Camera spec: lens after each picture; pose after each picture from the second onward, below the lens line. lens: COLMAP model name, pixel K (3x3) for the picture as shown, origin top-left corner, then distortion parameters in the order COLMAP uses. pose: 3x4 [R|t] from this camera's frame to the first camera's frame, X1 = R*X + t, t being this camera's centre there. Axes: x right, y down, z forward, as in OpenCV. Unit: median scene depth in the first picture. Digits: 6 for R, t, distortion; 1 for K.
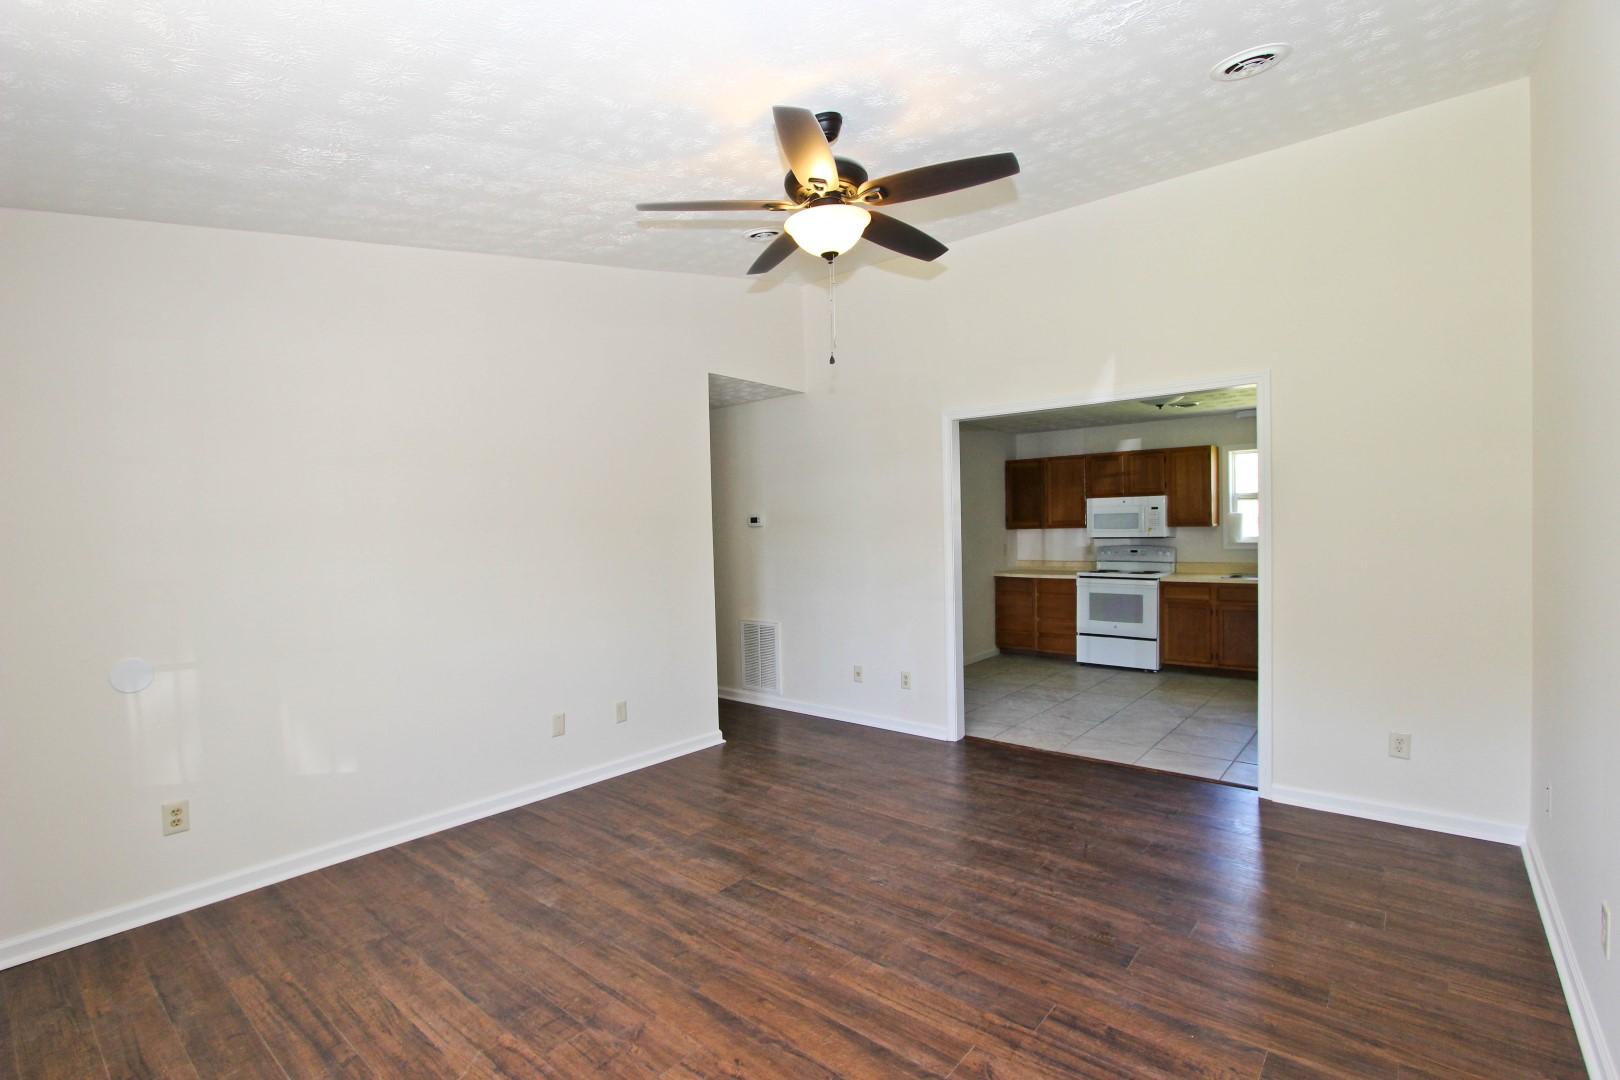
lens RADIAL K [[744.2, 0, 799.9], [0, 744.2, 549.3], [0, 0, 1]] dist [-0.017819, -0.000428]
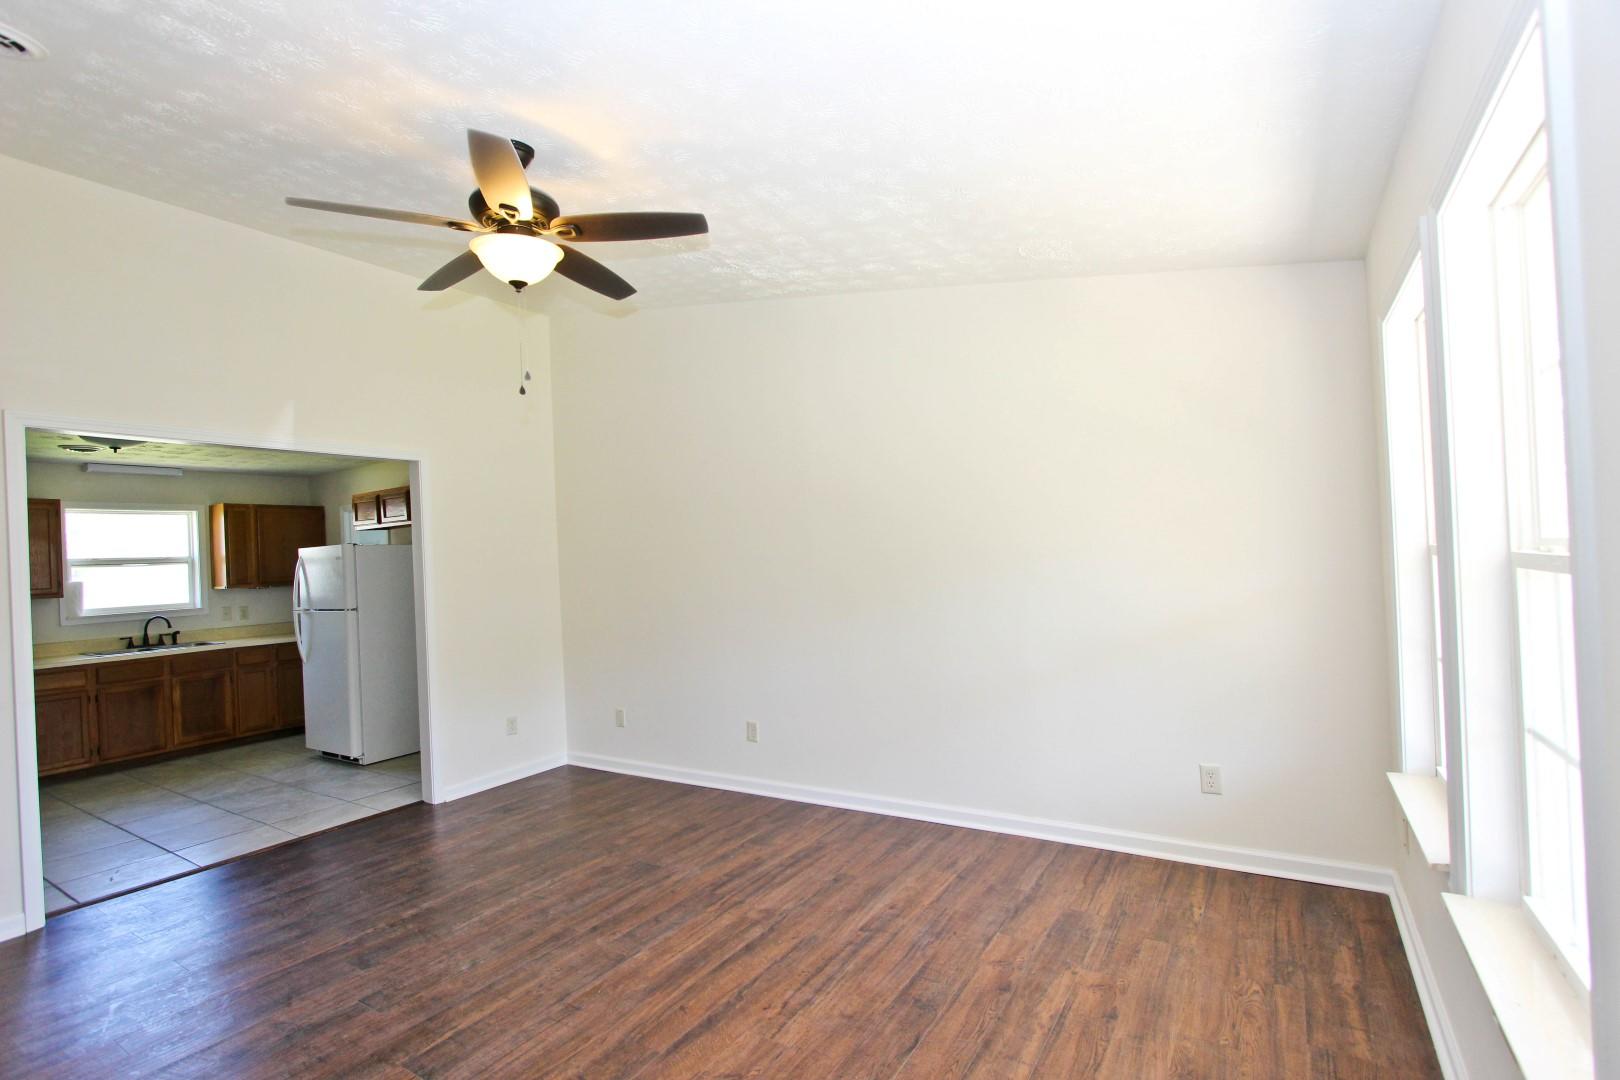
lens RADIAL K [[744.2, 0, 799.9], [0, 744.2, 549.3], [0, 0, 1]] dist [-0.017819, -0.000428]
pose [[-0.124013, 0.040767, 0.991443, -0.959277], [0.078516, 0.996426, -0.031150, 0.010926], [-0.989169, 0.073981, -0.126771, 0.783875]]
